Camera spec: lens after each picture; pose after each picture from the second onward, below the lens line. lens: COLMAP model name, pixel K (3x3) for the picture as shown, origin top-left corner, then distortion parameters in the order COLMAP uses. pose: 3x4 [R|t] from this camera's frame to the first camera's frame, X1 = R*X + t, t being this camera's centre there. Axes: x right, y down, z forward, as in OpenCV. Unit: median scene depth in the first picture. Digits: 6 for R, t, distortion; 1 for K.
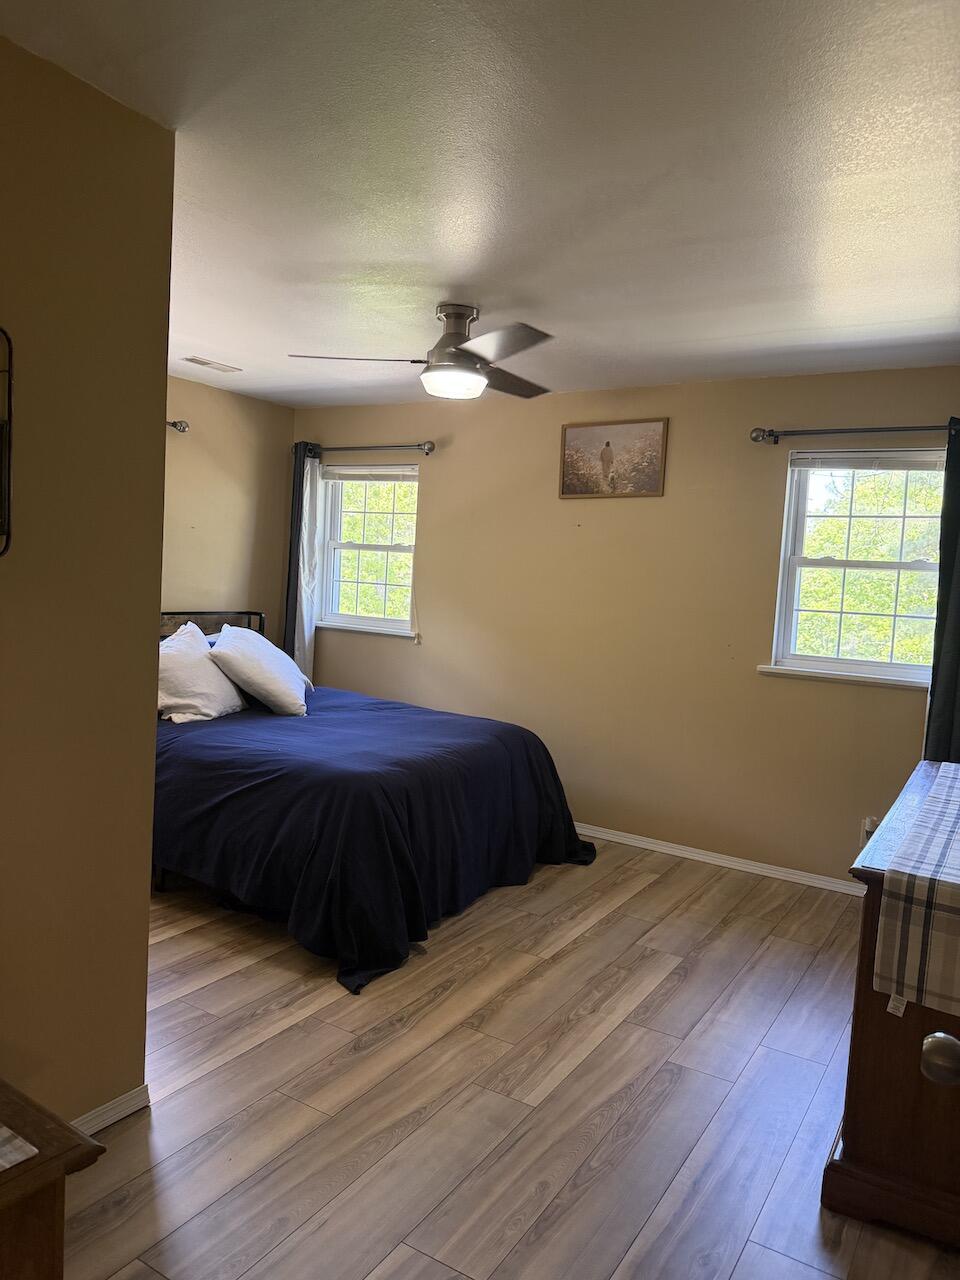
lens RADIAL K [[902.3, 0, 480.0], [0, 902.3, 640.0], [0, 0, 1]] dist [0.164432, -0.328670]
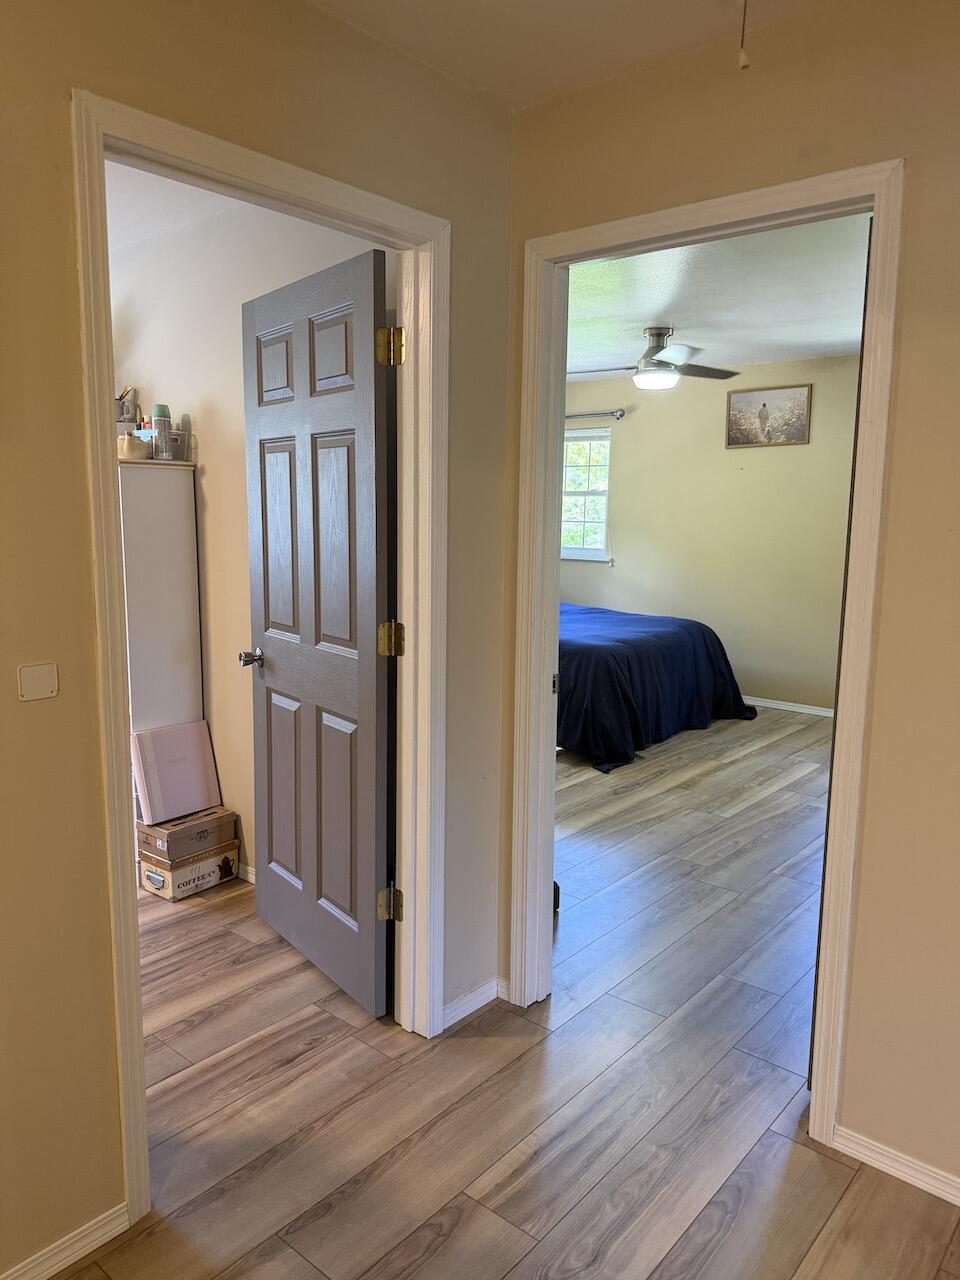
lens RADIAL K [[902.3, 0, 480.0], [0, 902.3, 640.0], [0, 0, 1]] dist [0.164432, -0.328670]
pose [[0.987598, -0.020439, -0.155671, -0.085211], [0.030751, 0.997468, 0.064129, 0.031990], [0.153966, -0.068120, 0.985725, -0.511005]]
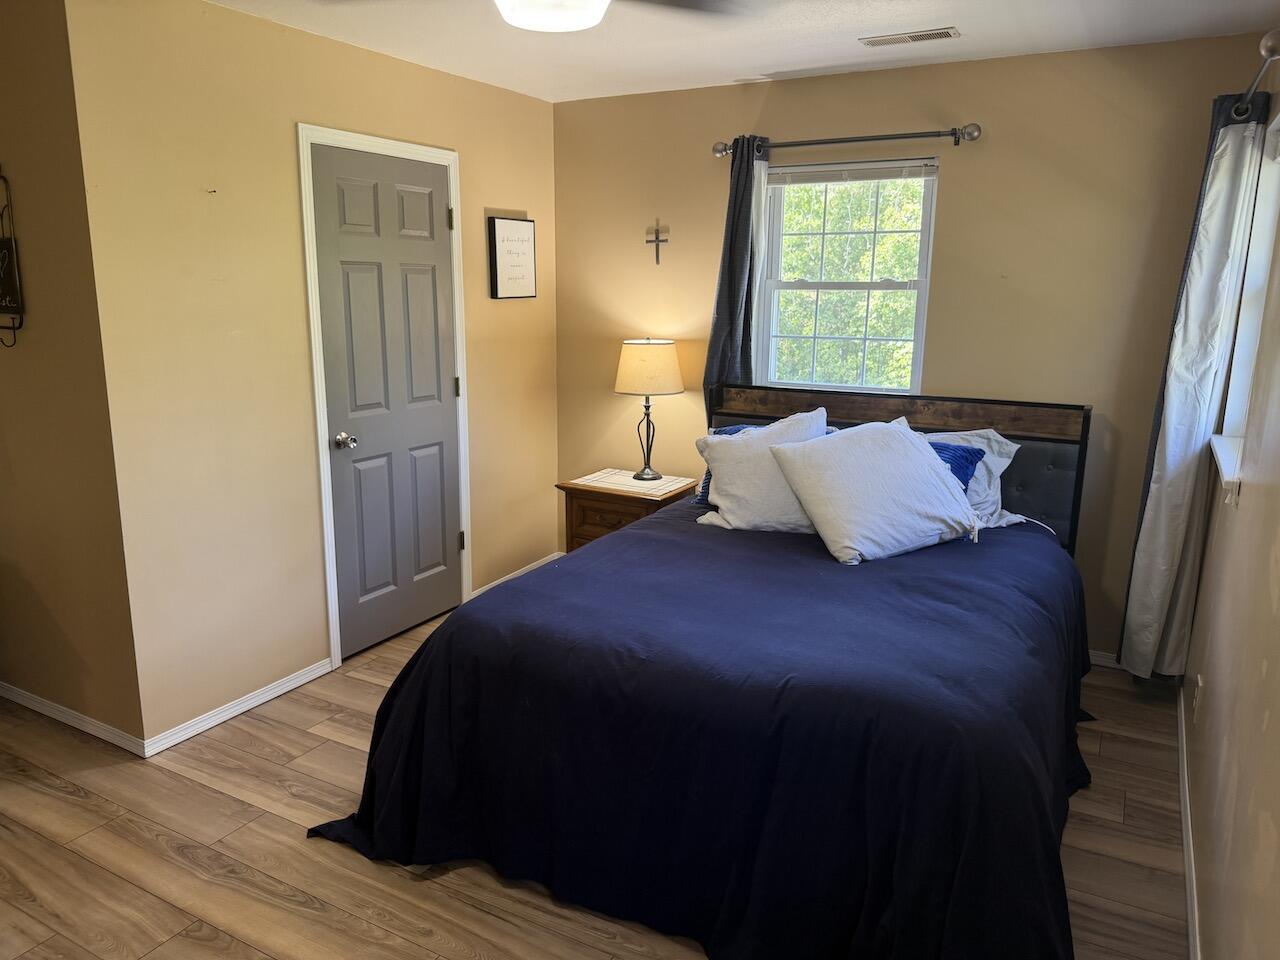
lens RADIAL K [[922.8, 0, 640.0], [0, 922.8, 480.0], [0, 0, 1]] dist [0.000290, -0.003055]
pose [[0.031136, 0.152333, -0.987839, 0.565924], [-0.079786, 0.985543, 0.149464, -0.079710], [0.996326, 0.074162, 0.042840, 1.044296]]
